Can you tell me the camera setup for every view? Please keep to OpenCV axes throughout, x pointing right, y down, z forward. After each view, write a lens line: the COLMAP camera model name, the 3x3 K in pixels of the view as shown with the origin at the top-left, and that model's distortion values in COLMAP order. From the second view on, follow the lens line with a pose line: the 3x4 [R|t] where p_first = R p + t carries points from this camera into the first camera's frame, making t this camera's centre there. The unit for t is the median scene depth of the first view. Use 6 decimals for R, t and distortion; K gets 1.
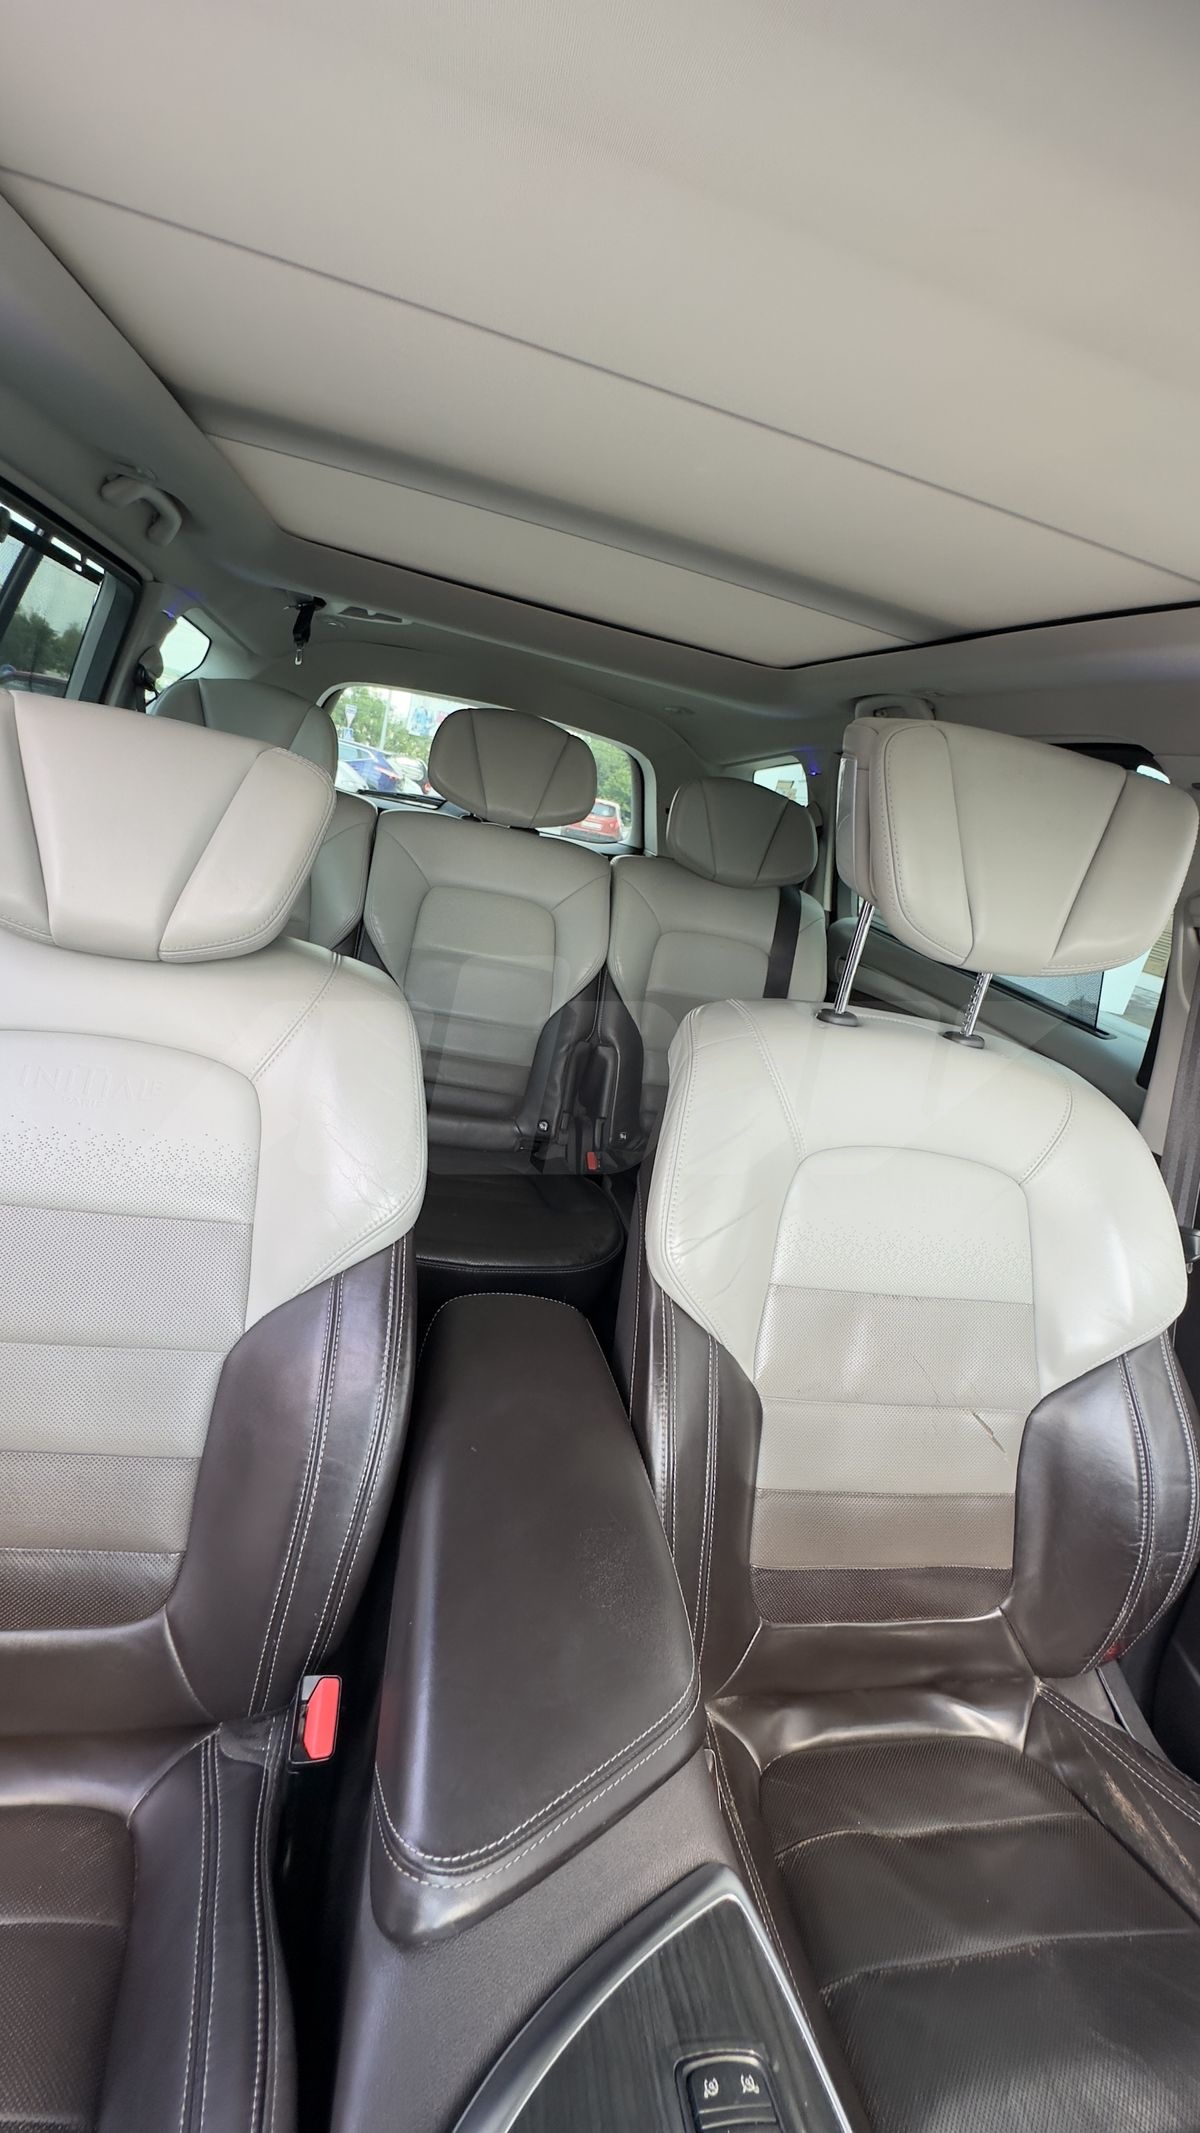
lens RADIAL K [[867.9, 0, 596.0], [0, 867.9, 1070.0], [0, 0, 1]] dist [0.001423, -0.001208]
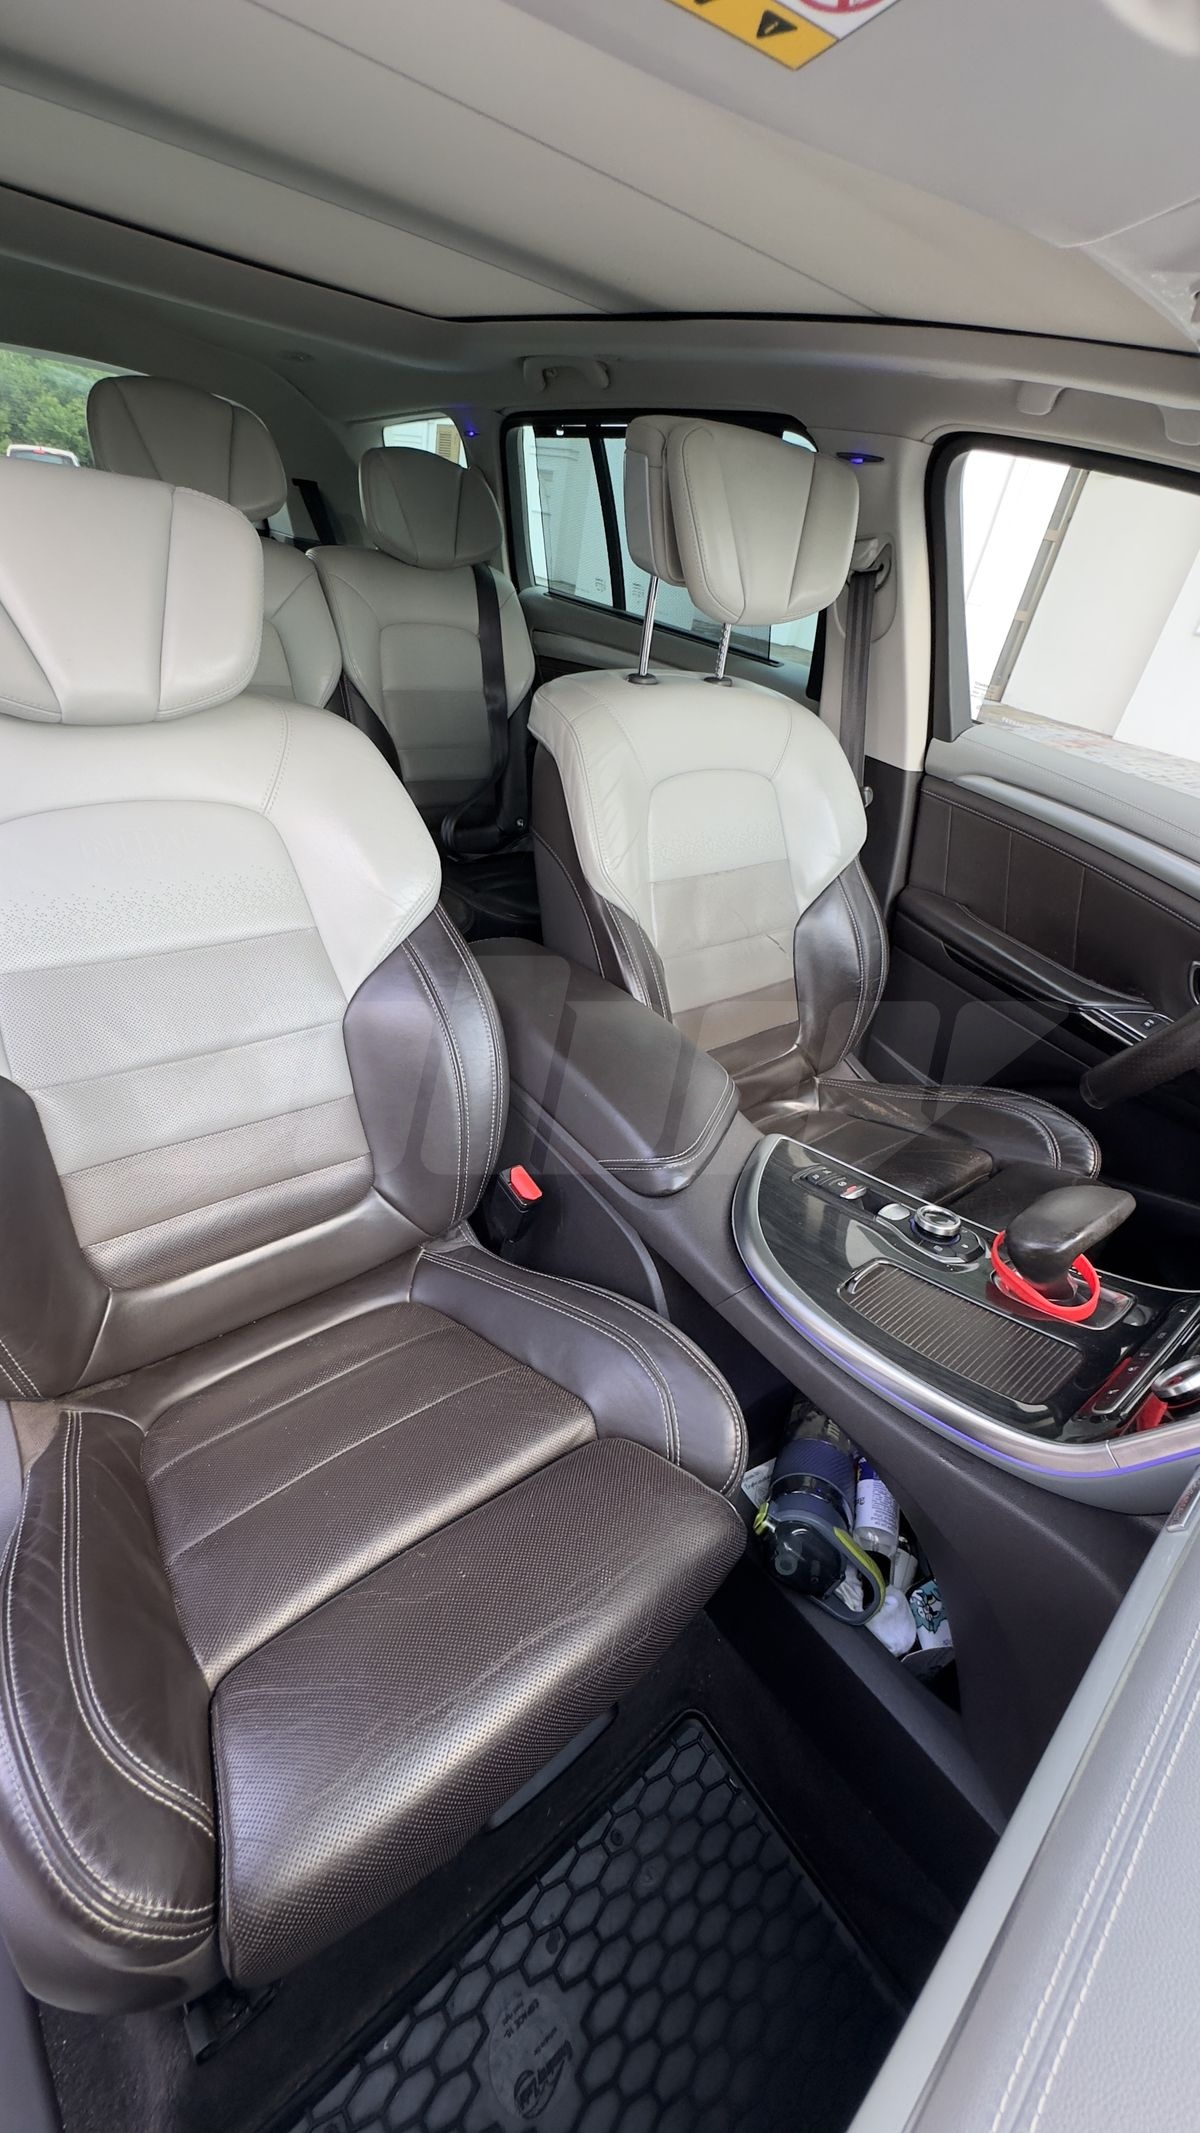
lens RADIAL K [[867.9, 0, 607.4], [0, 867.9, 1073.6], [0, 0, 1]] dist [0.001423, -0.001208]
pose [[0.873783, -0.327872, 0.359171, -0.453756], [0.189434, 0.909690, 0.369566, -0.012480], [-0.447904, -0.254882, 0.856981, -0.272790]]
